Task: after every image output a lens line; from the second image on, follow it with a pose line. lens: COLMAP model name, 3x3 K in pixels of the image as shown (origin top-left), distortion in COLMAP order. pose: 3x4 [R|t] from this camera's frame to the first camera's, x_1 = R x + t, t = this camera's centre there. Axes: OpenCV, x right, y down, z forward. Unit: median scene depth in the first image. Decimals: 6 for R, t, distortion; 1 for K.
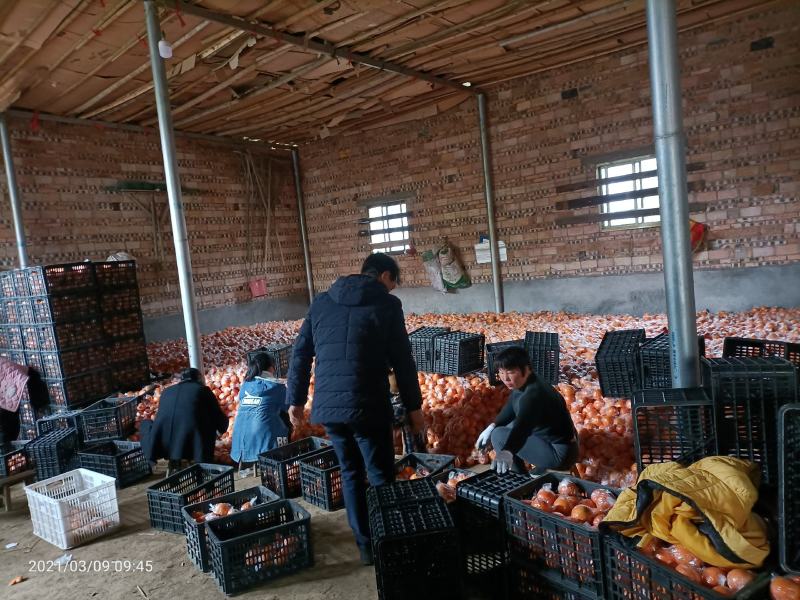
lens RADIAL K [[603.1, 0, 405.0], [0, 603.1, 298.7], [0, 0, 1]] dist [0.018745, -0.020523]
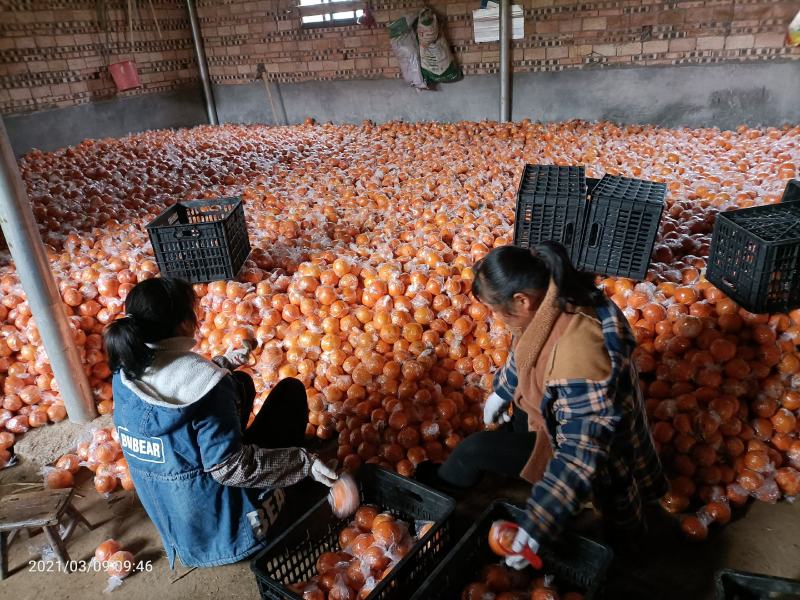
lens RADIAL K [[603.1, 0, 393.7], [0, 603.1, 306.7], [0, 0, 1]] dist [0.018745, -0.020523]
pose [[0.984050, -0.045035, 0.172098, -0.097125], [-0.014489, 0.943920, 0.329857, -0.002728], [-0.177302, -0.327089, 0.928212, 0.315168]]
